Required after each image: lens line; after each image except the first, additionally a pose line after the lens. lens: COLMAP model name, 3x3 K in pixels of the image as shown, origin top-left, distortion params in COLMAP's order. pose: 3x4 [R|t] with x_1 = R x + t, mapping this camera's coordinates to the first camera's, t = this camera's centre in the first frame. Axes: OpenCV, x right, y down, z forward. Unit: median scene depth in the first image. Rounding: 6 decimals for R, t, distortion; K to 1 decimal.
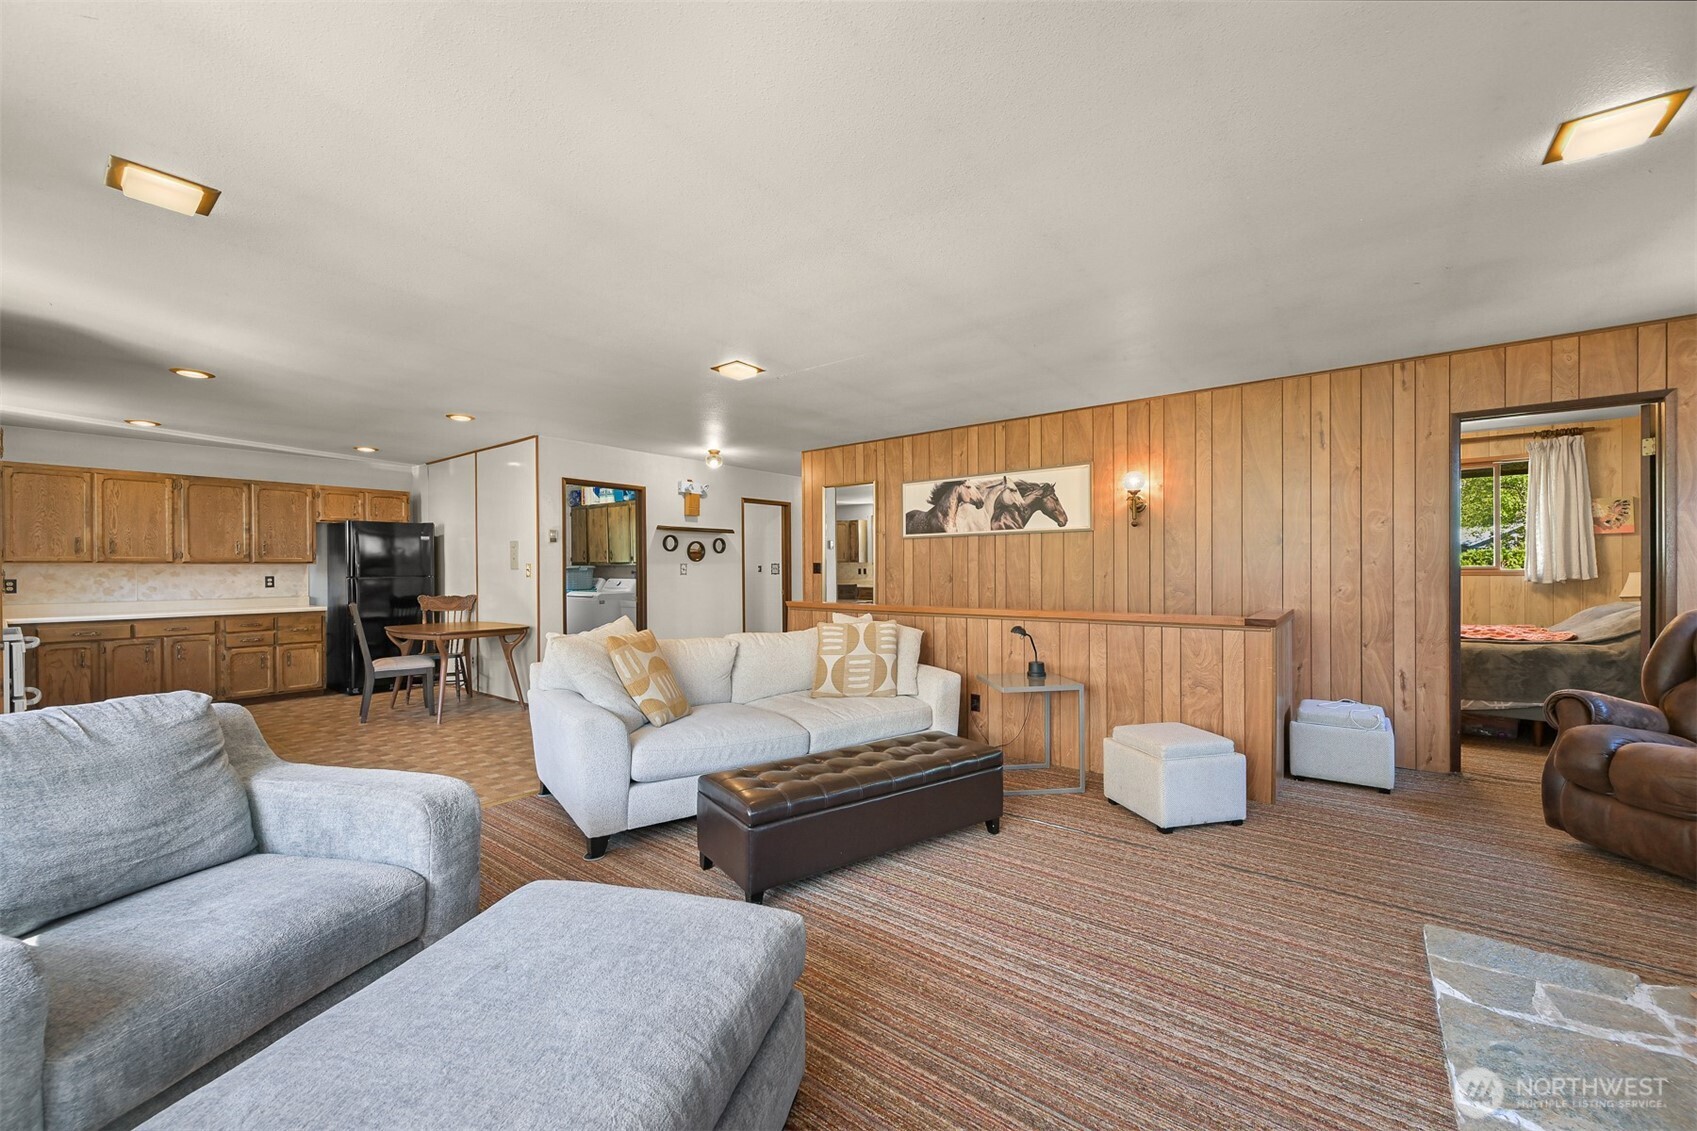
lens RADIAL K [[667.5, 0, 863.9], [0, 667.5, 569.6], [0, 0, 1]] dist [-0.004033, 0.000371]
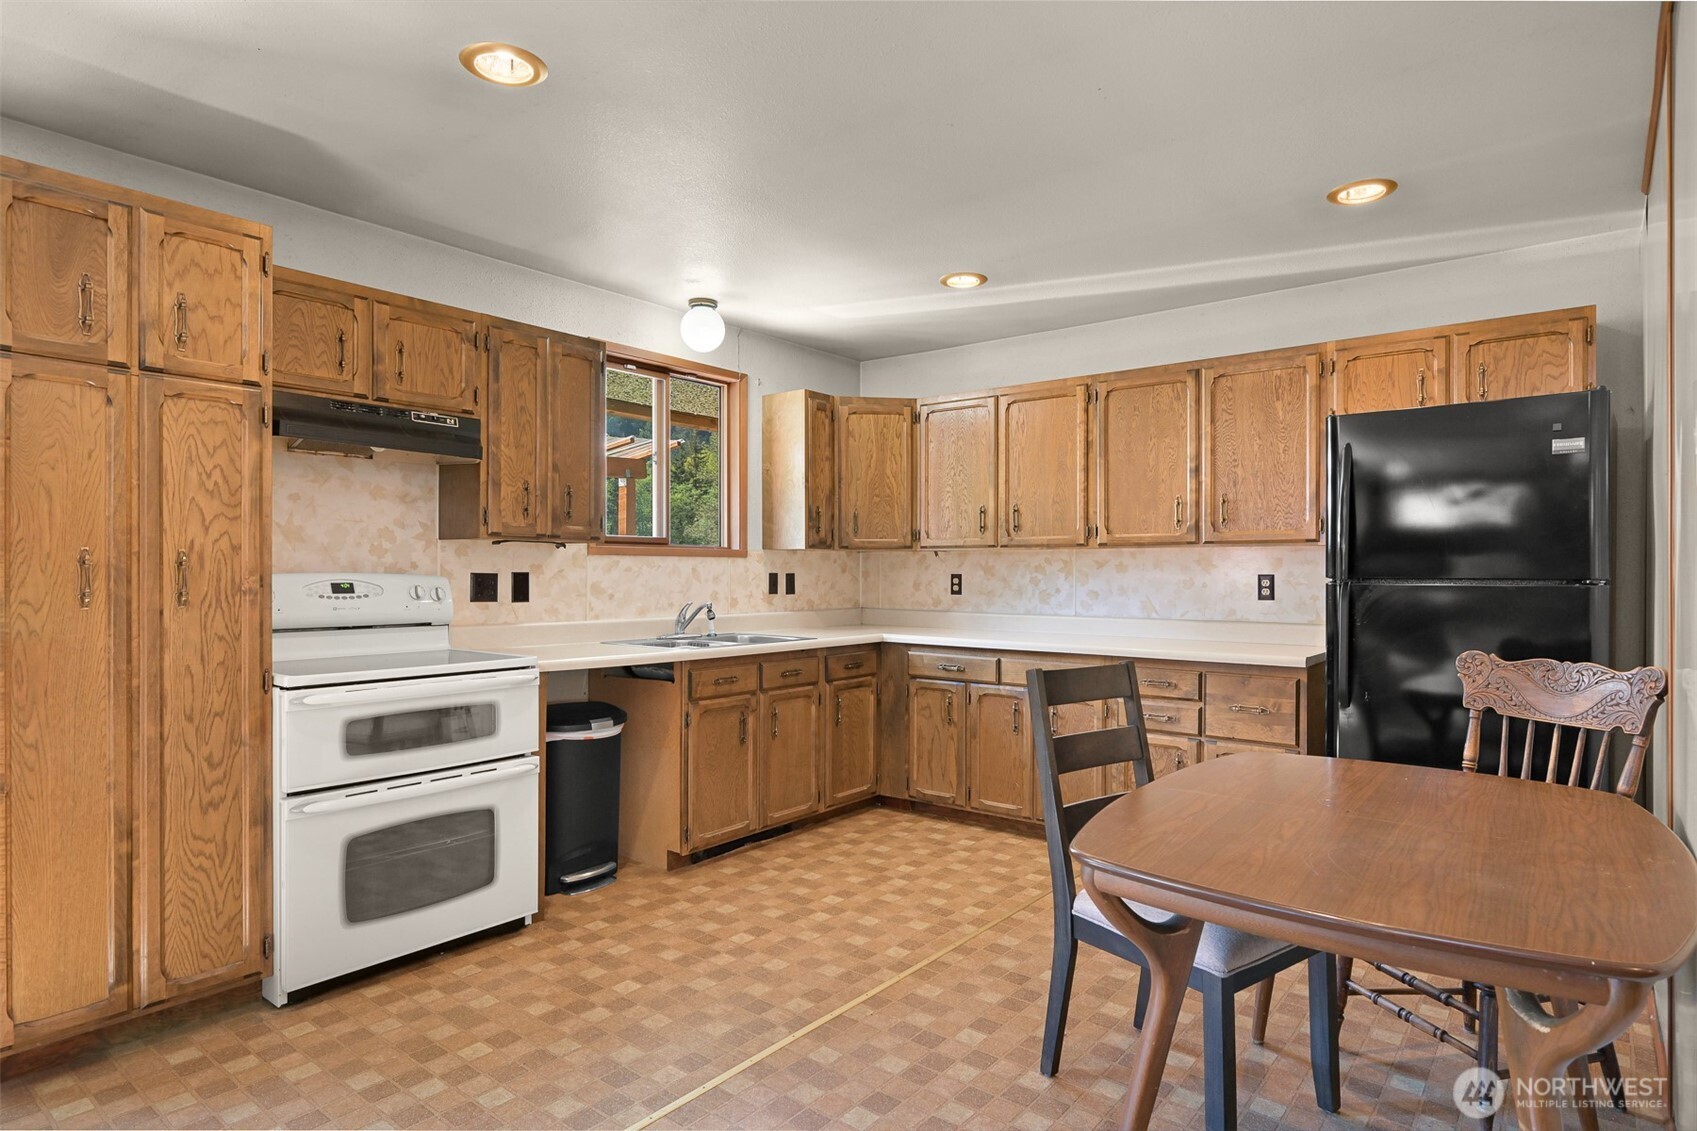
lens RADIAL K [[926.7, 0, 856.8], [0, 926.7, 572.6], [0, 0, 1]] dist [-0.004104, 0.002704]
pose [[-0.023946, 0.010655, -0.999656, -0.307856], [-0.001545, 0.999942, 0.010695, 0.003047], [0.999712, 0.001801, -0.023928, 0.834836]]
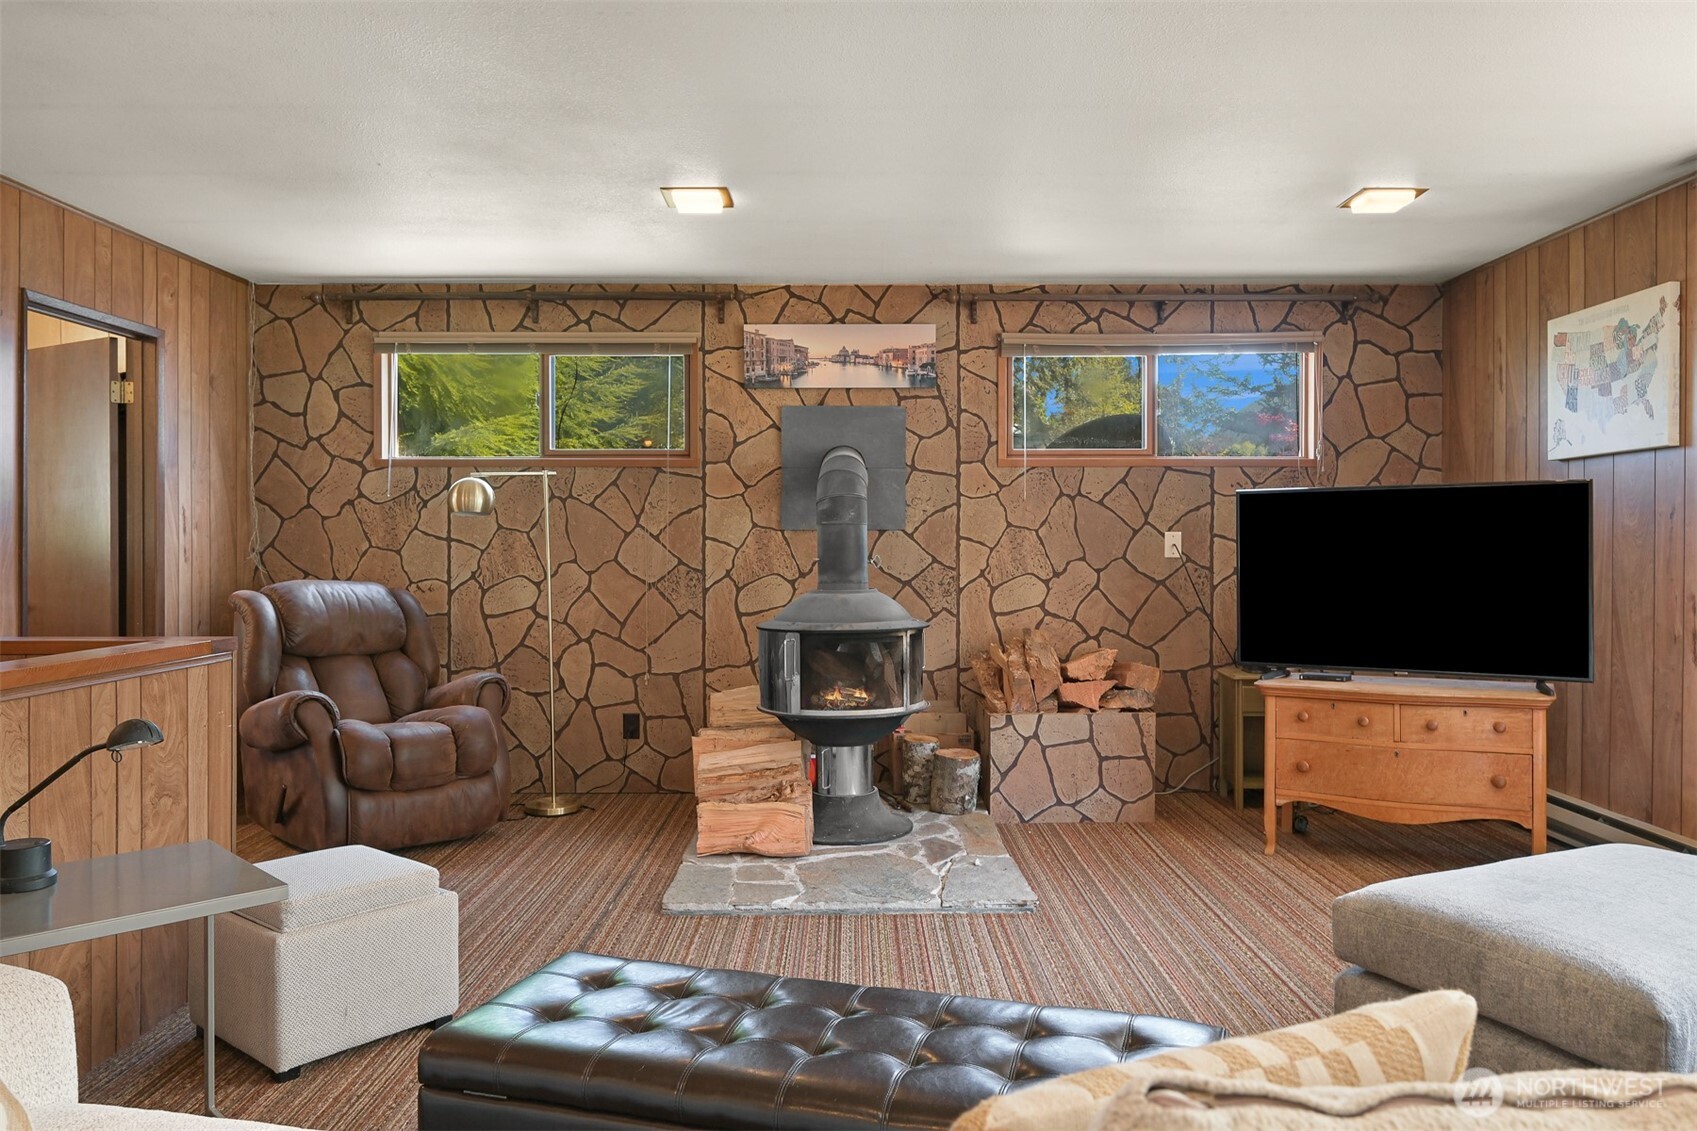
lens RADIAL K [[1180.1, 0, 858.3], [0, 1180.1, 548.2], [0, 0, 1]] dist [-0.000762, 0.000524]
pose [[-0.606064, 0.004234, 0.795405, -0.275981], [0.002990, 0.999991, -0.003044, 0.003637], [-0.795411, 0.000533, -0.606071, 0.687034]]
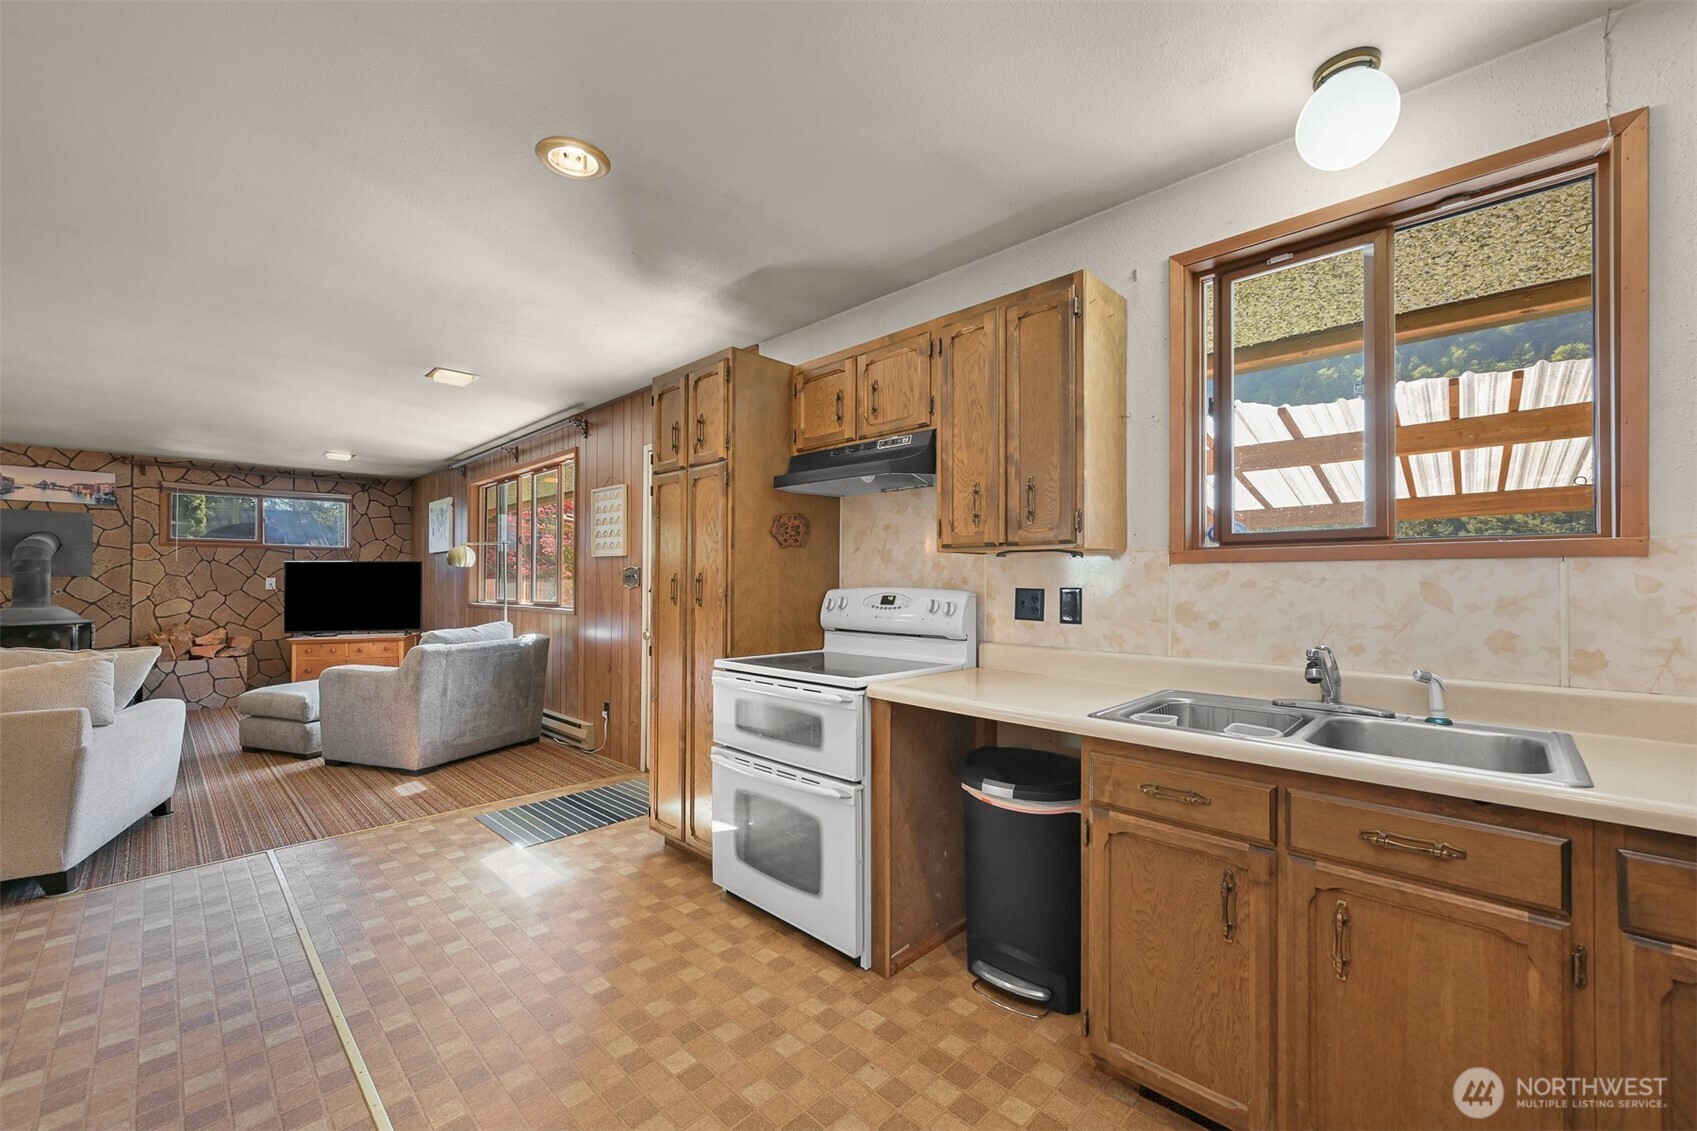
lens RADIAL K [[667.5, 0, 845.3], [0, 667.5, 578.9], [0, 0, 1]] dist [-0.004033, 0.000371]
pose [[-0.992957, 0.007557, 0.118232, -0.852859], [0.006577, 0.999941, -0.008676, 0.007241], [-0.118291, -0.007838, -0.992948, 0.984473]]
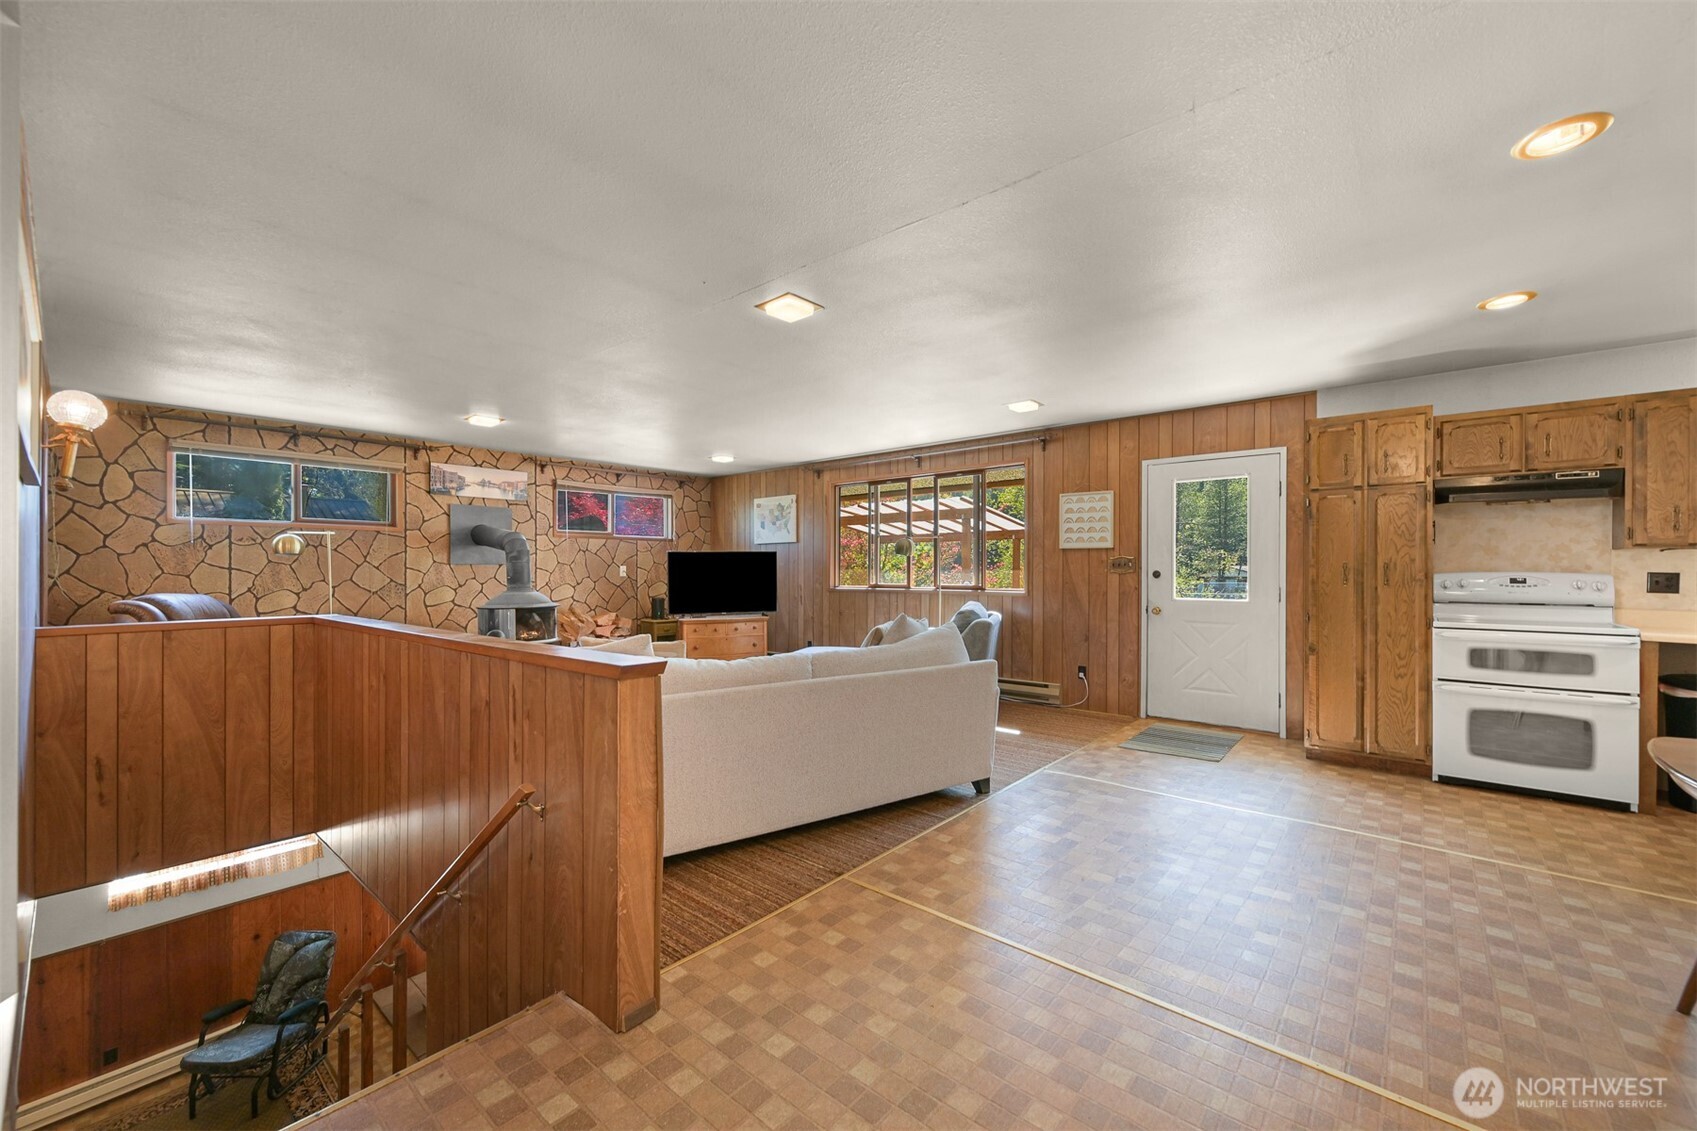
lens RADIAL K [[667.5, 0, 852.1], [0, 667.5, 571.9], [0, 0, 1]] dist [-0.004033, 0.000371]
pose [[-0.998193, 0.007976, 0.059561, -0.211363], [0.007973, 0.999968, -0.000285, 0.004161], [-0.059561, 0.000191, -0.998225, 1.222989]]
